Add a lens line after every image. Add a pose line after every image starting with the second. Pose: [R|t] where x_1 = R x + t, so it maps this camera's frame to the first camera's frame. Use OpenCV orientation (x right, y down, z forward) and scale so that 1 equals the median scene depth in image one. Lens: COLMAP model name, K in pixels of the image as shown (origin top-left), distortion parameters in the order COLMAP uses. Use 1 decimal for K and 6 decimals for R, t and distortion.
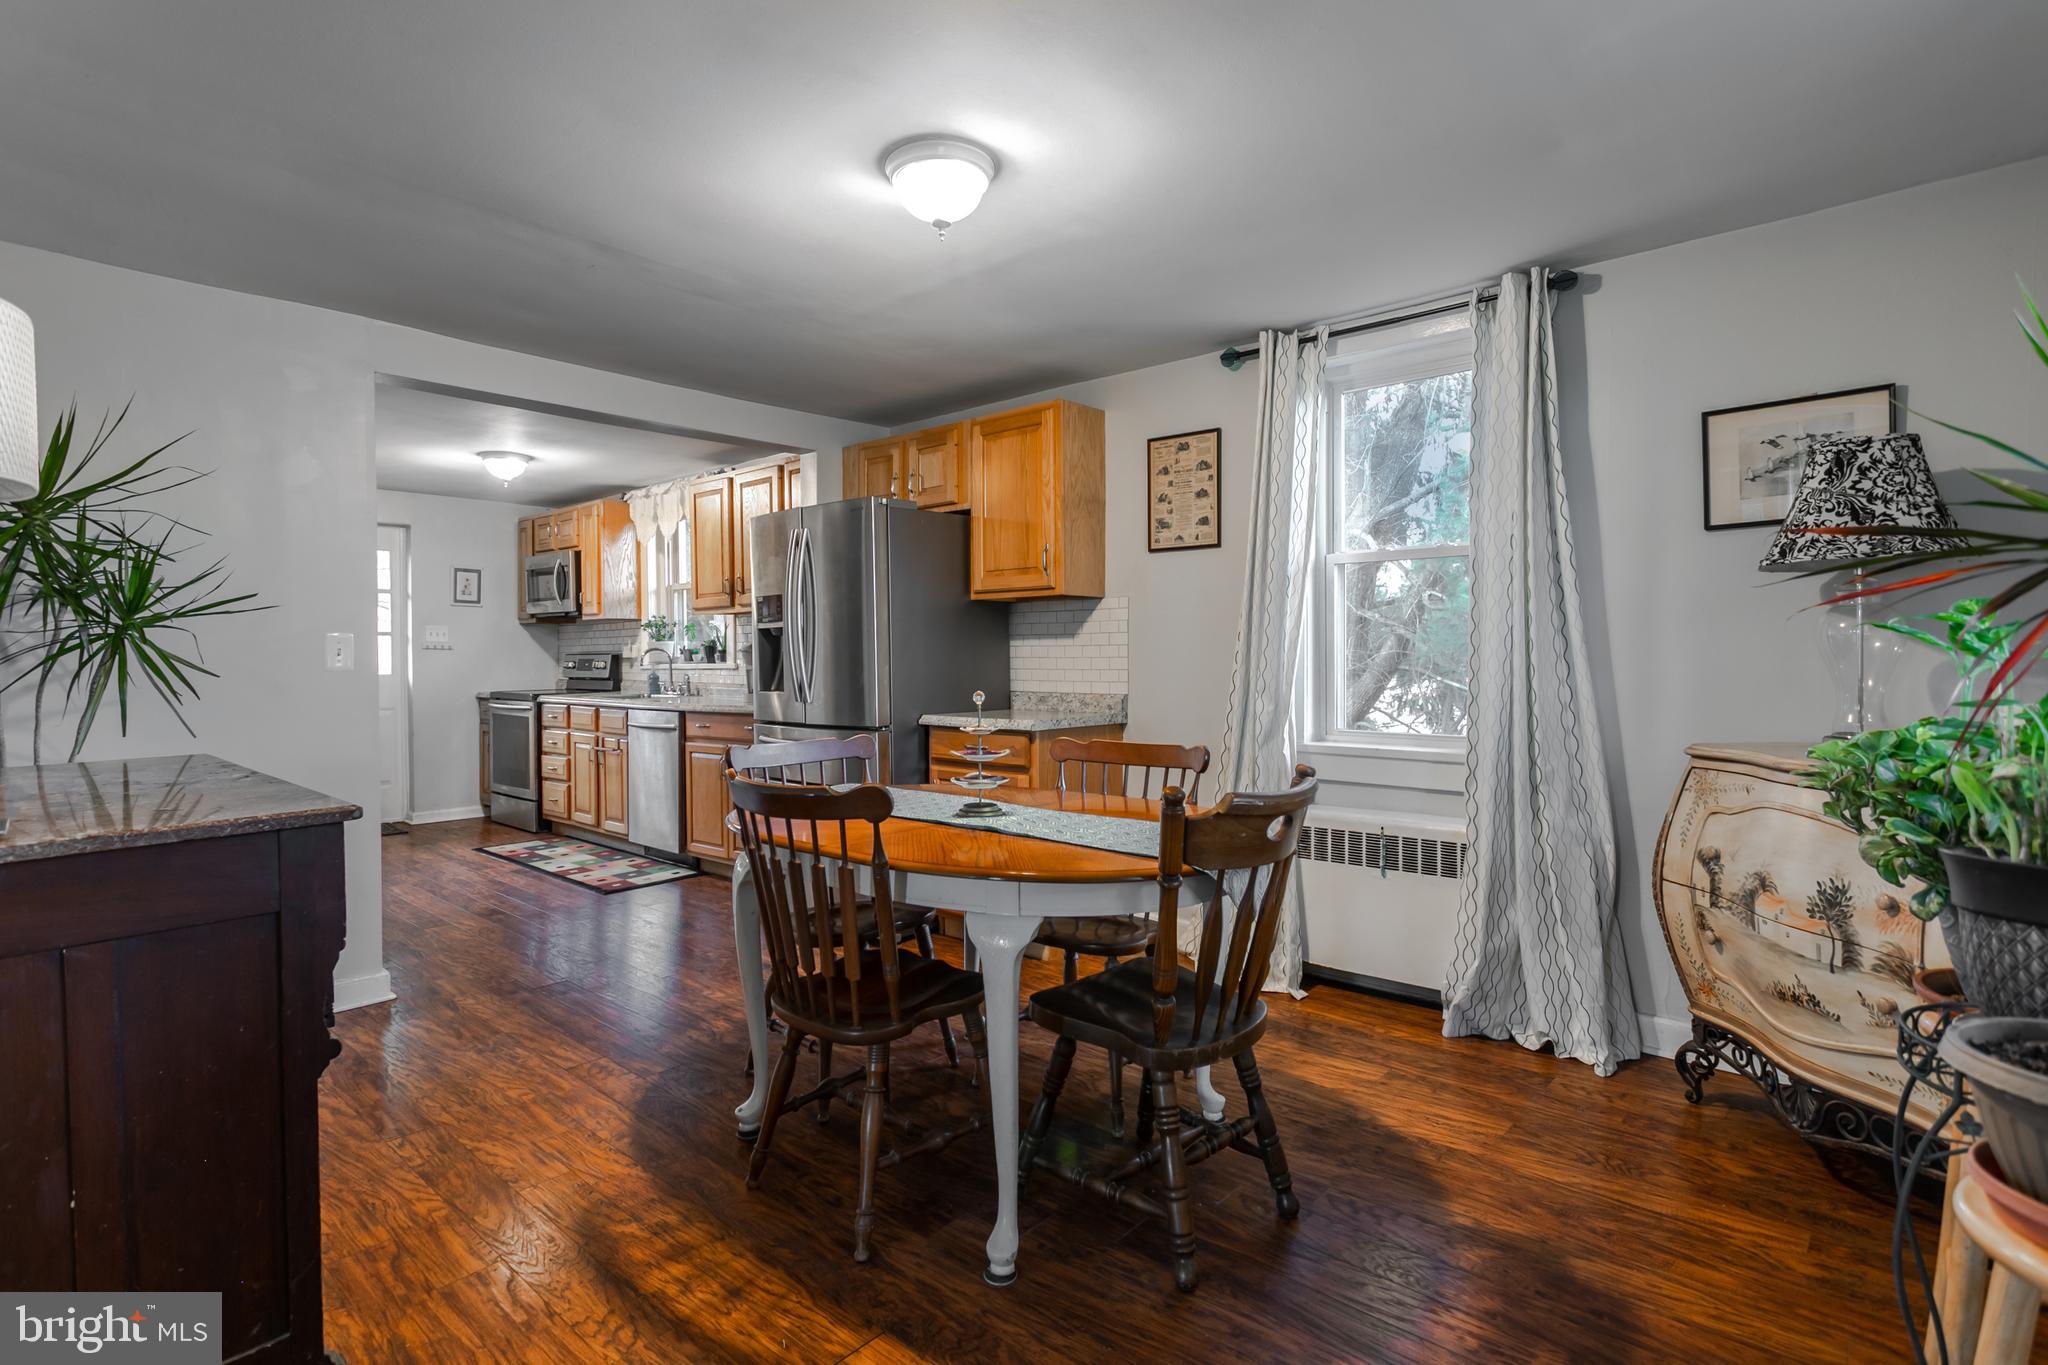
lens RADIAL K [[1013.8, 0, 944.9], [0, 1013.8, 657.1], [0, 0, 1]] dist [0.002921, 0.000017]
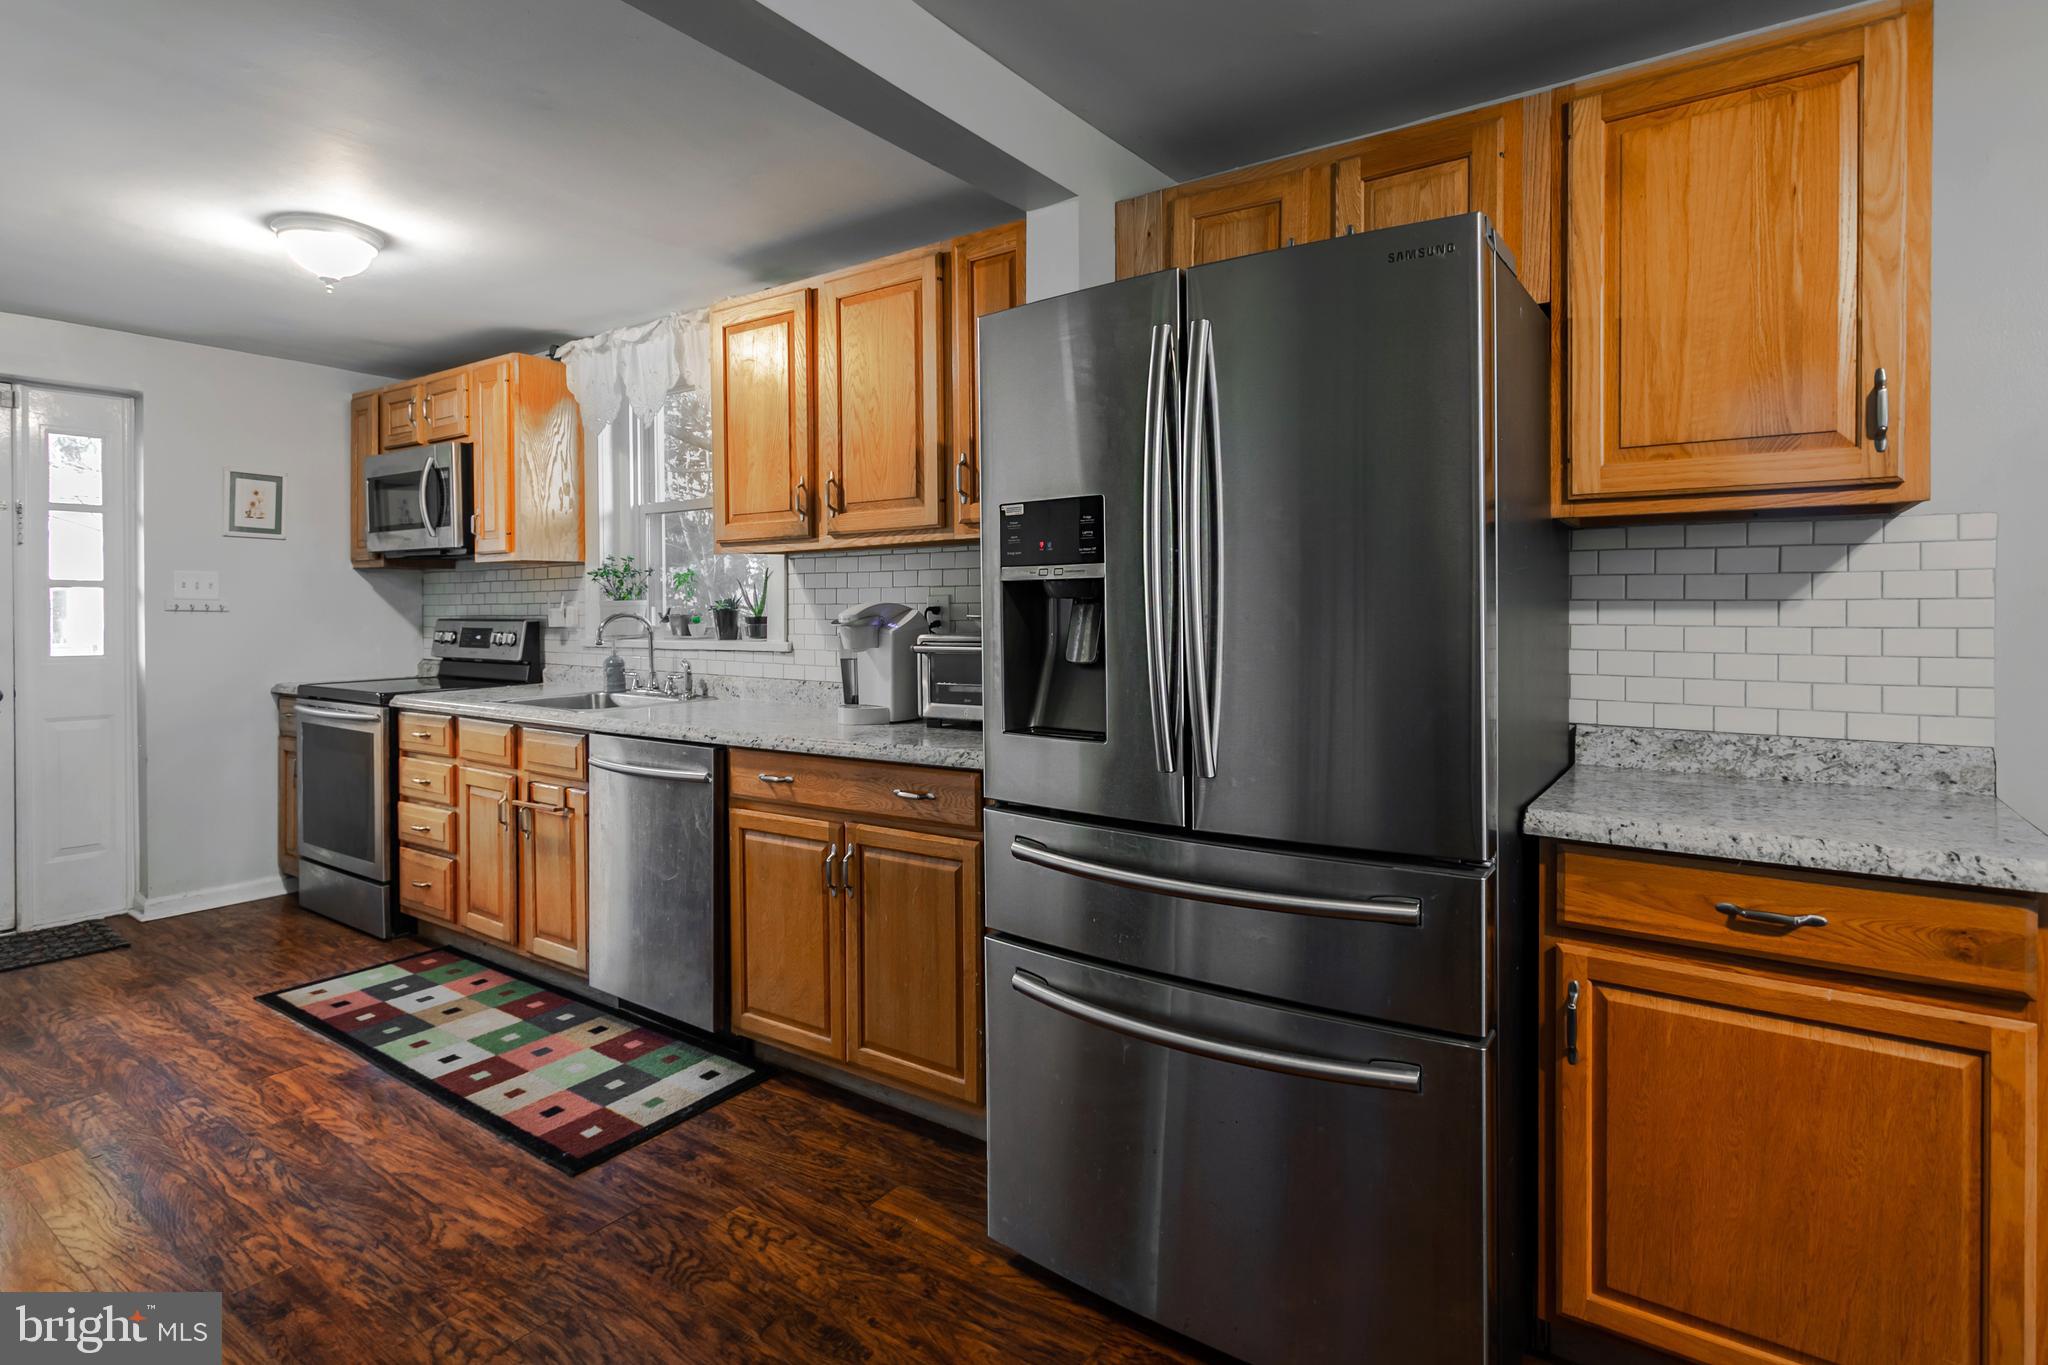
lens RADIAL K [[1006.4, 0, 1025.8], [0, 1006.4, 606.5], [0, 0, 1]] dist [0.000112, 0.000226]
pose [[0.980880, 0.002656, 0.194594, -0.168235], [-0.002146, 0.999994, -0.002829, -0.011007], [-0.194601, 0.002357, 0.980880, 0.391562]]
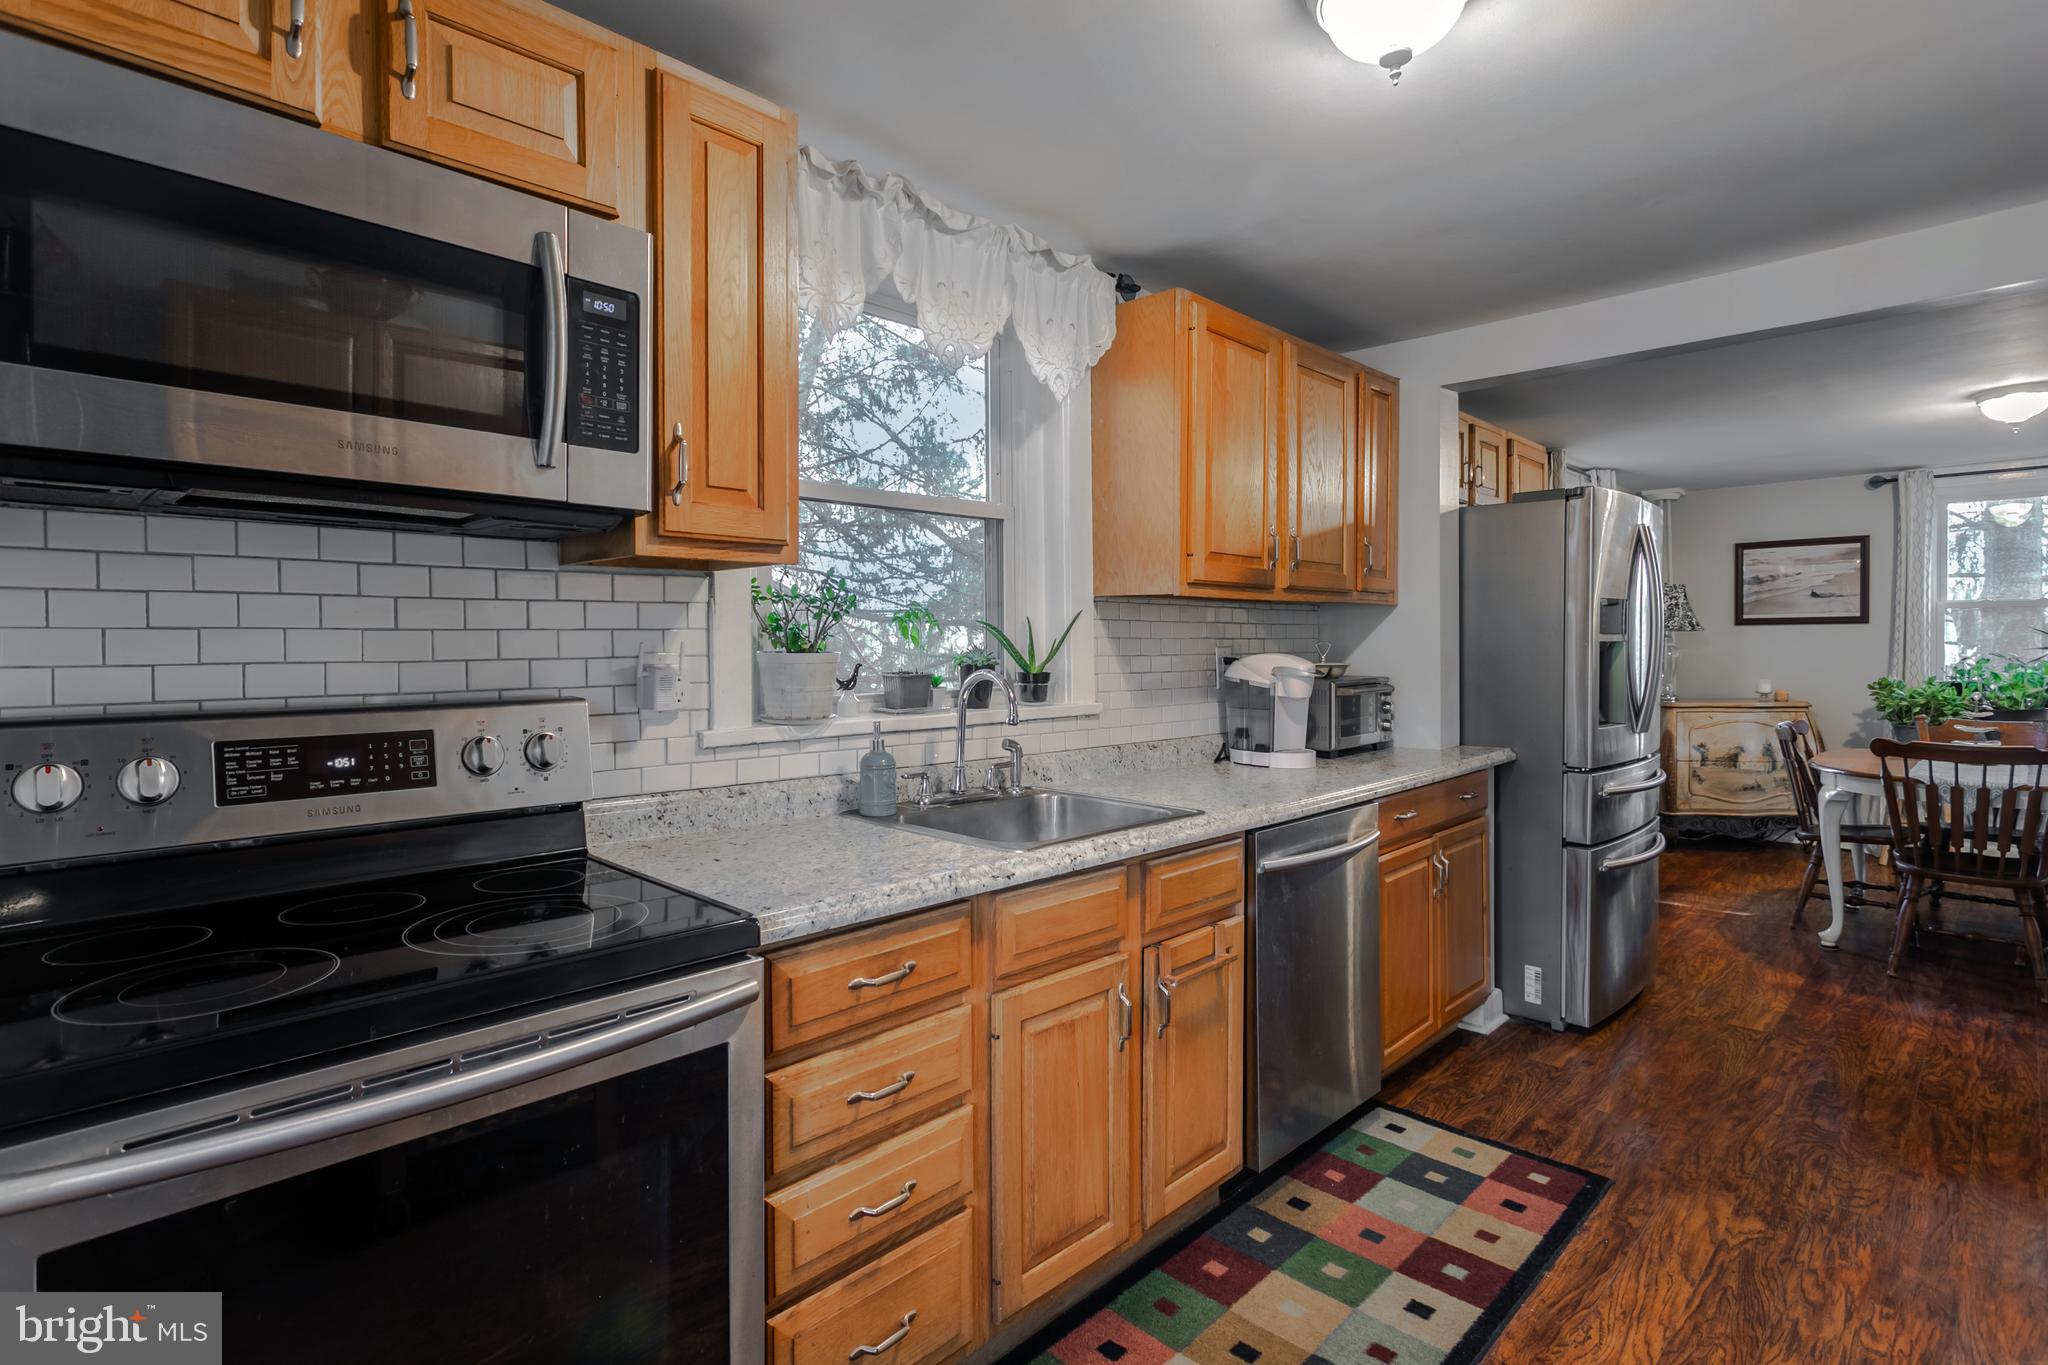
lens RADIAL K [[1013.8, 0, 944.9], [0, 1013.8, 657.1], [0, 0, 1]] dist [0.002921, 0.000017]
pose [[0.010324, -0.002638, 0.999943, -0.606346], [0.006063, 0.999978, 0.002576, -0.014314], [-0.999928, 0.006036, 0.010340, 0.968522]]
